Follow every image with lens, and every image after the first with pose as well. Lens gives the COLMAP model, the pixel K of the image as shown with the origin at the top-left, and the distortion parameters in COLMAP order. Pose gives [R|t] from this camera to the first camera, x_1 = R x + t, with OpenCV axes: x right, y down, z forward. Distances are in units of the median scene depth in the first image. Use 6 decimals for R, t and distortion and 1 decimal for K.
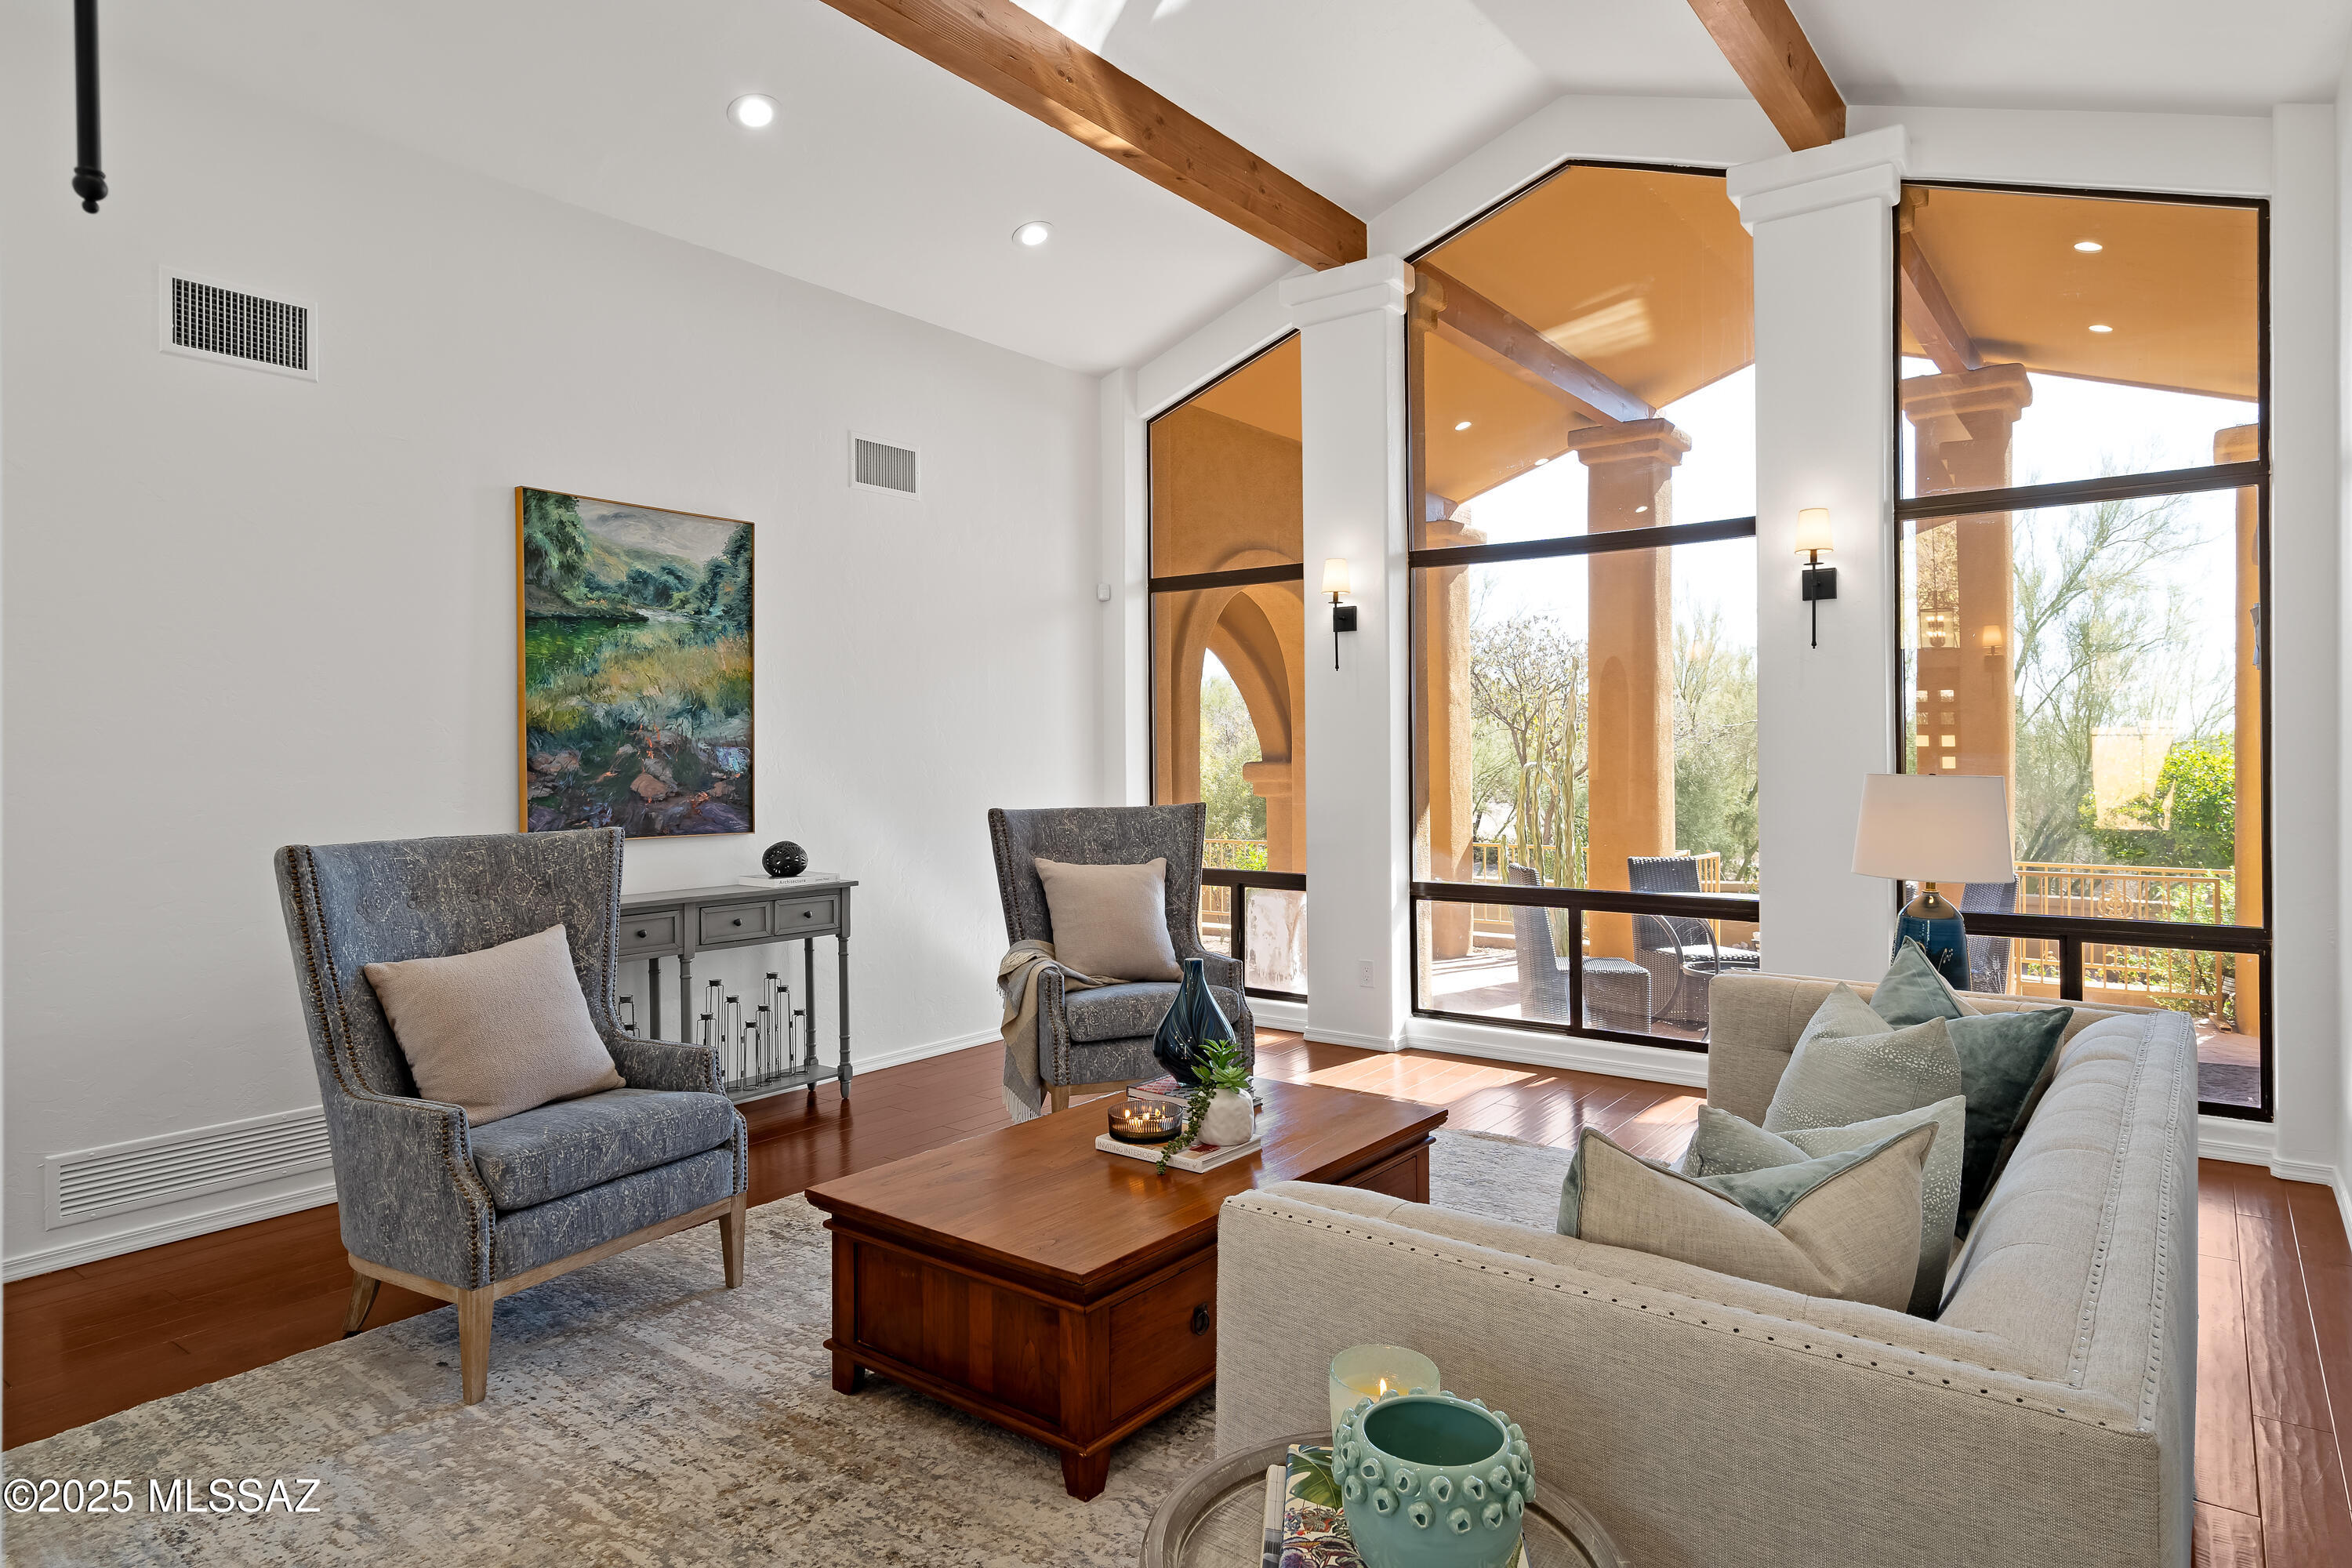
lens RADIAL K [[1341.2, 0, 1175.7], [0, 1341.2, 749.2], [0, 0, 1]] dist [0.011797, 0.000654]
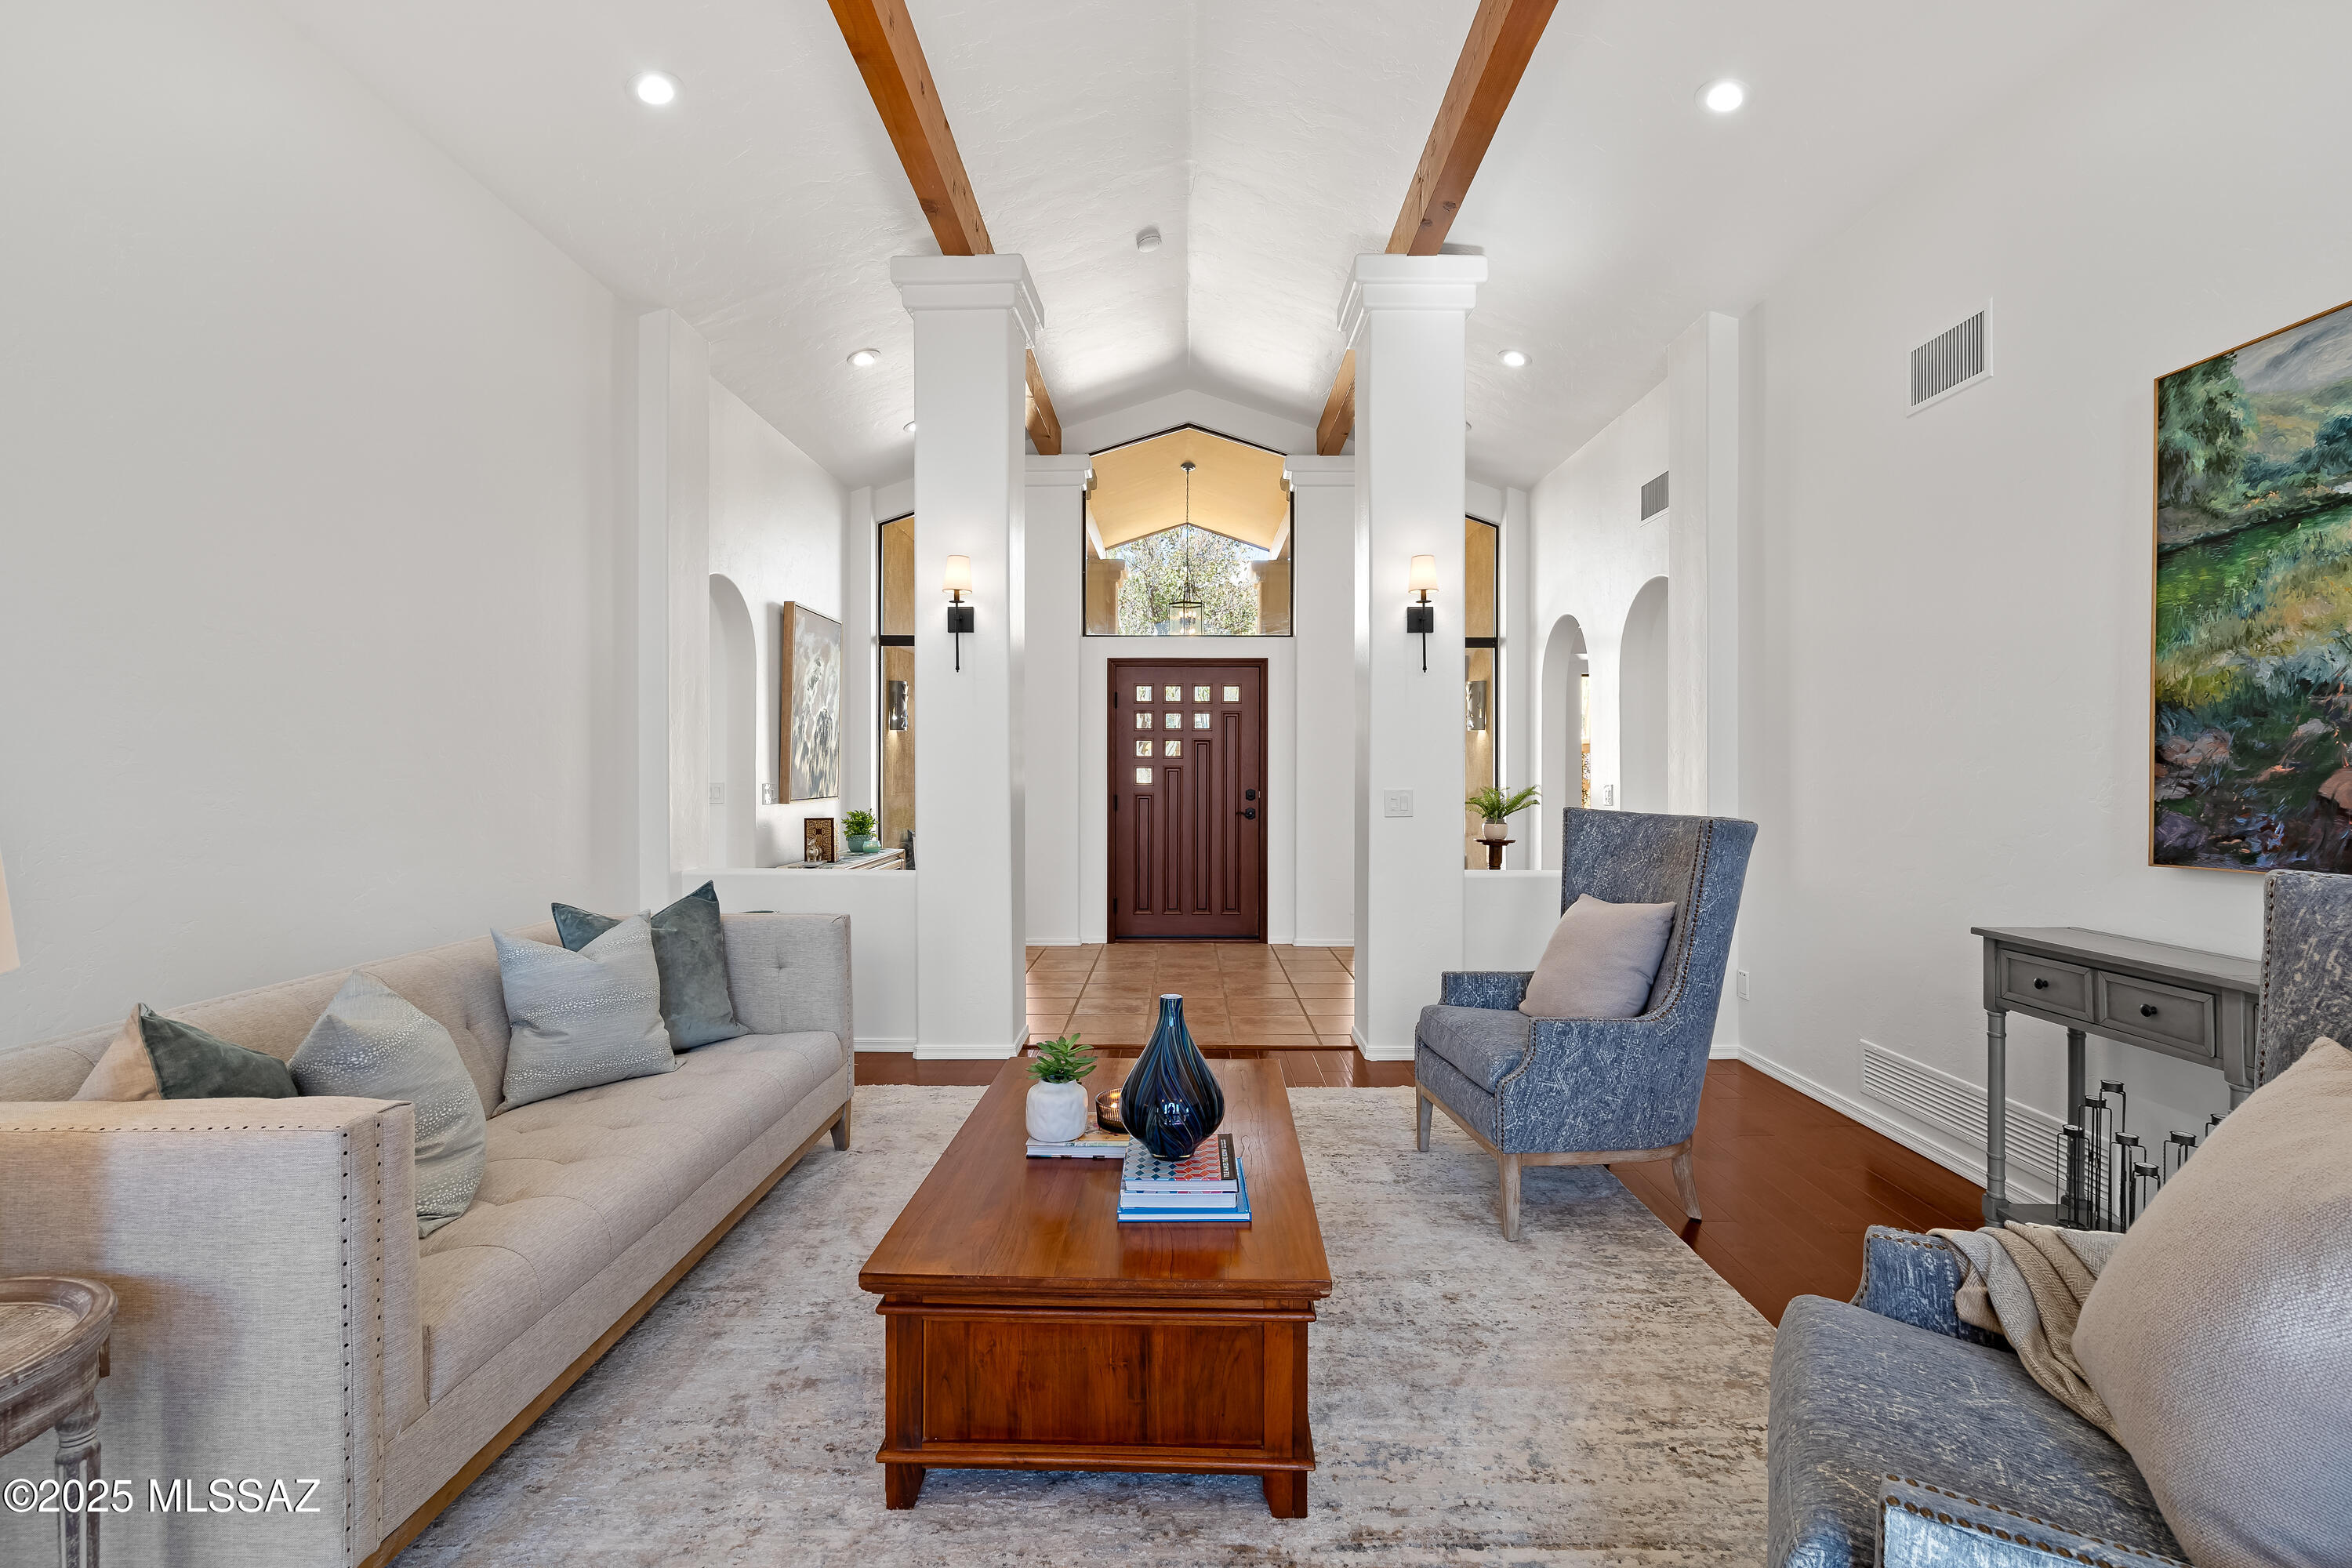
lens RADIAL K [[1091.7, 0, 1171.2], [0, 1091.7, 766.8], [0, 0, 1]] dist [-0.002638, 0.000323]
pose [[-0.806582, 0.002466, -0.591117, 0.288507], [0.004403, 0.999989, -0.001836, 0.016062], [0.591106, -0.004084, -0.806584, 1.091320]]
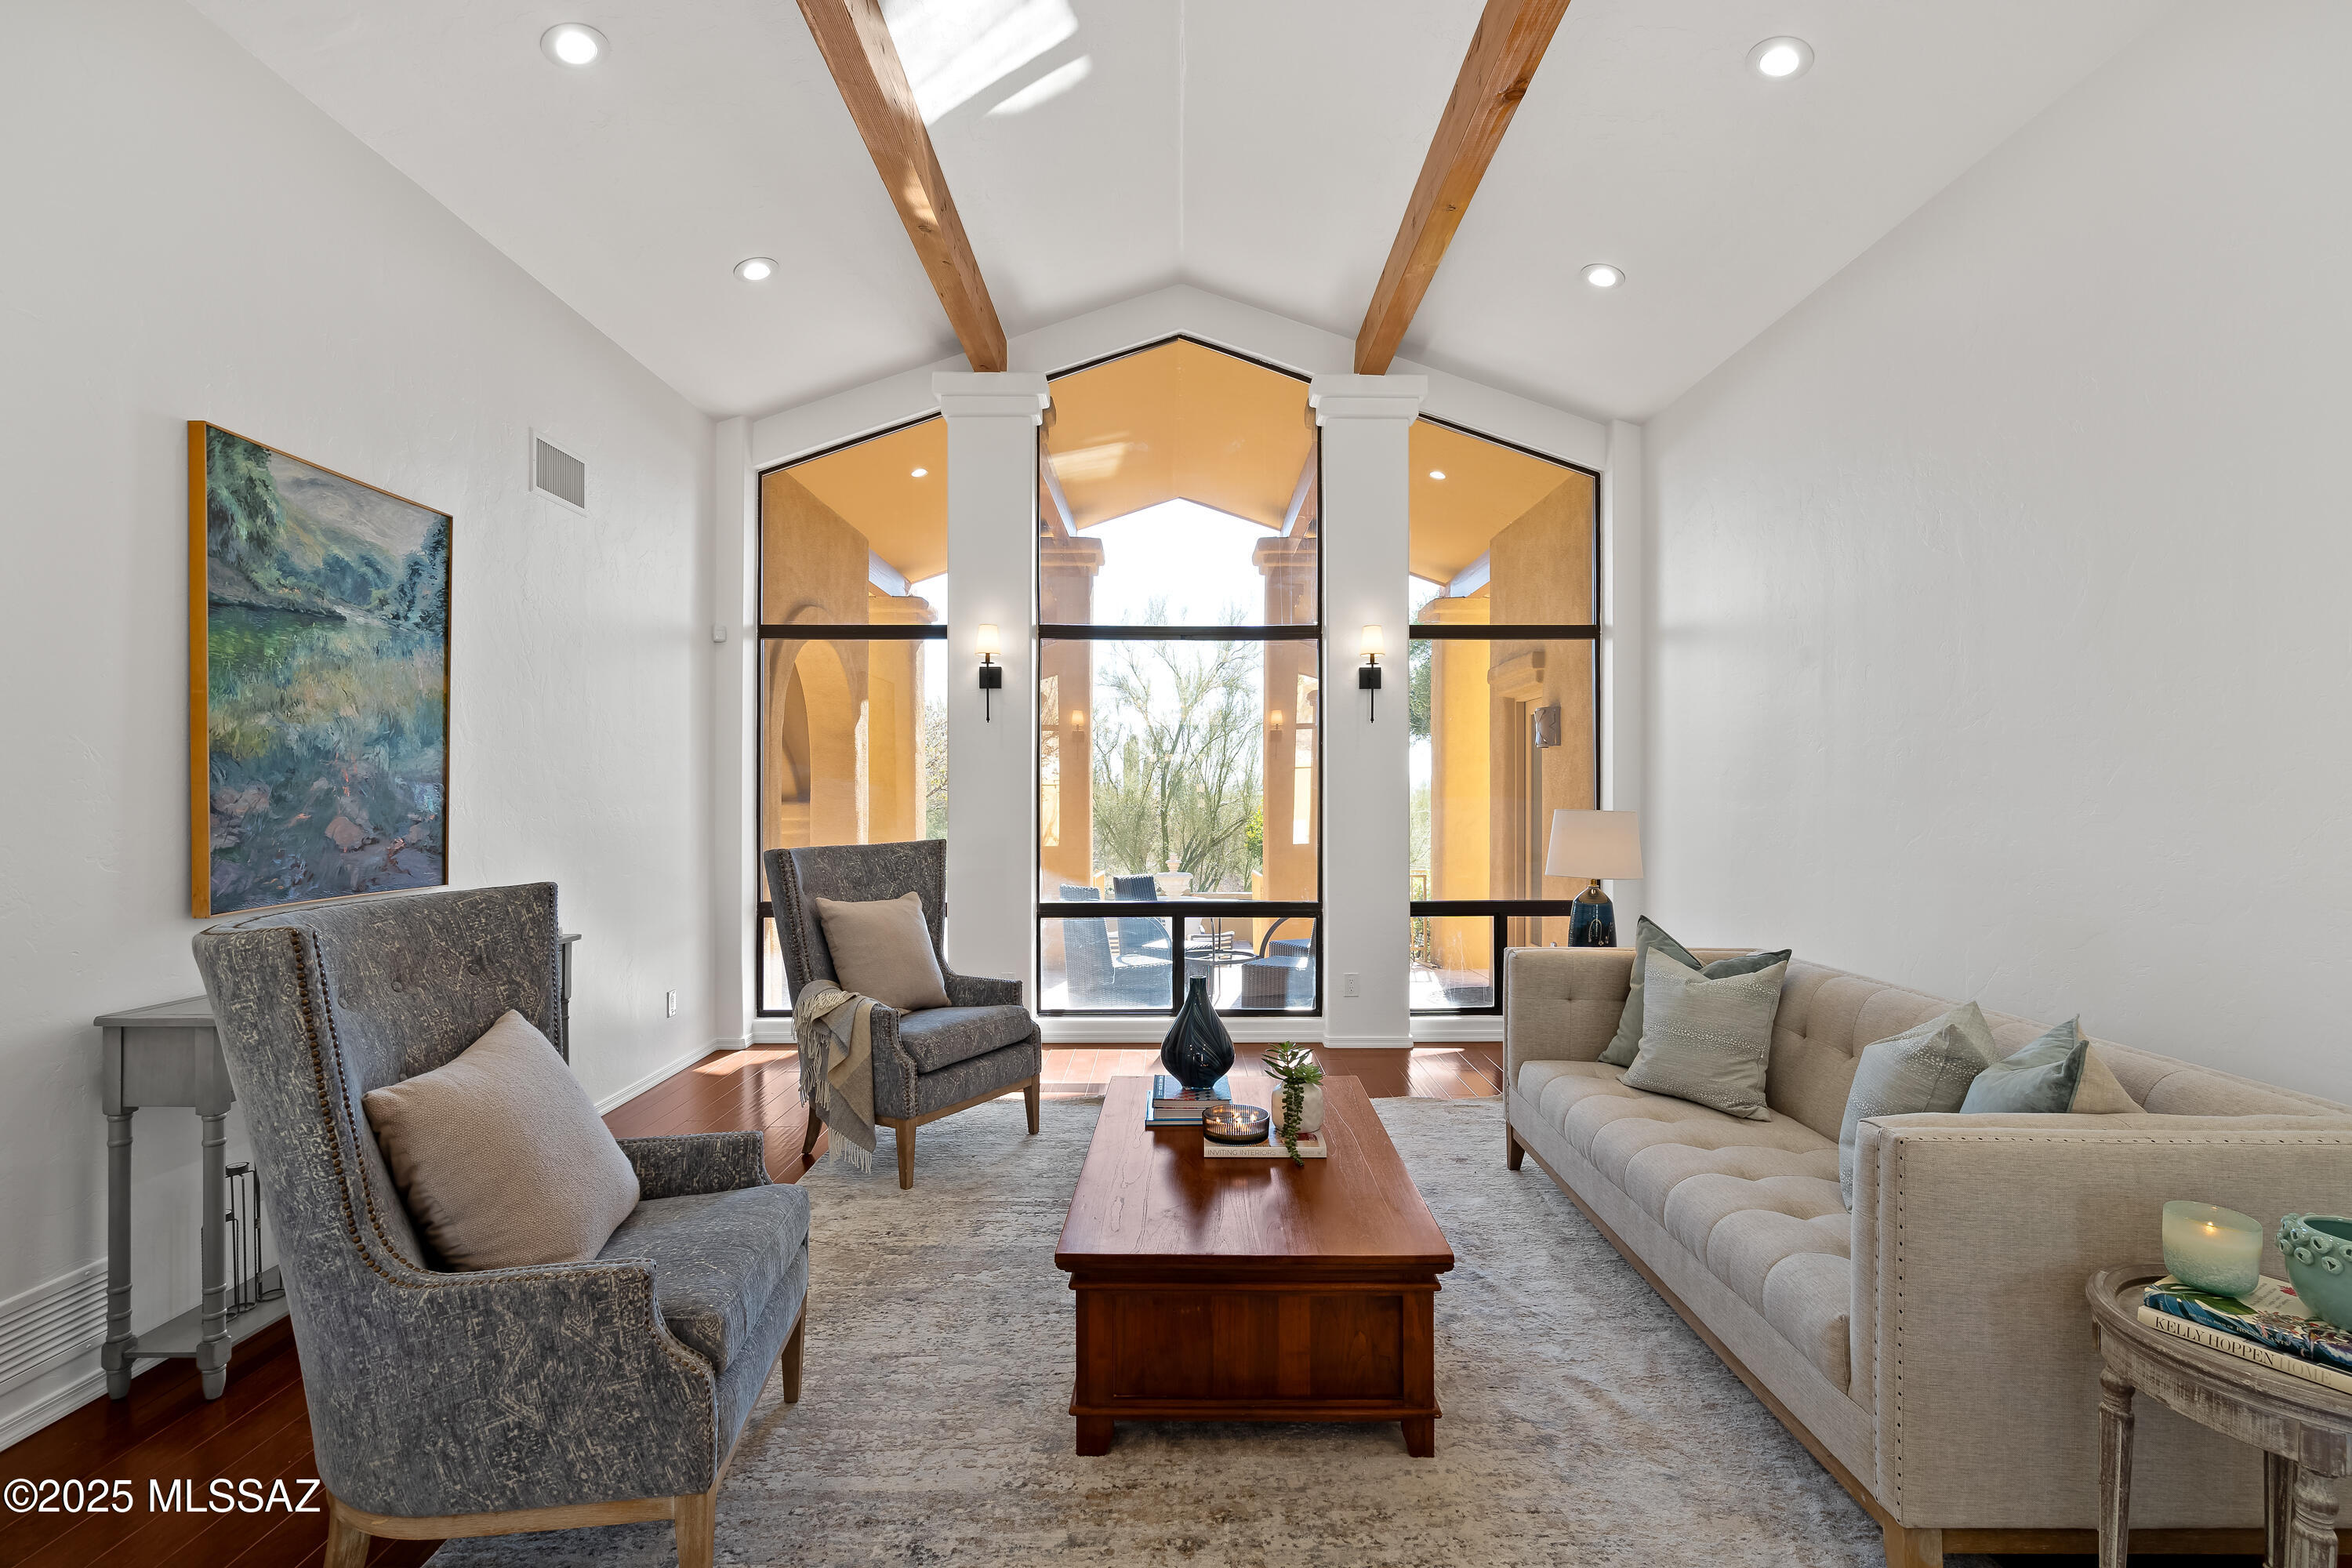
lens RADIAL K [[1091.7, 0, 1185.3], [0, 1091.7, 785.7], [0, 0, 1]] dist [-0.002638, 0.000323]
pose [[0.796638, 0.010127, 0.604372, -0.391908], [-0.006373, 0.999945, -0.008355, 0.003003], [-0.604423, 0.002804, 0.796658, 0.196823]]
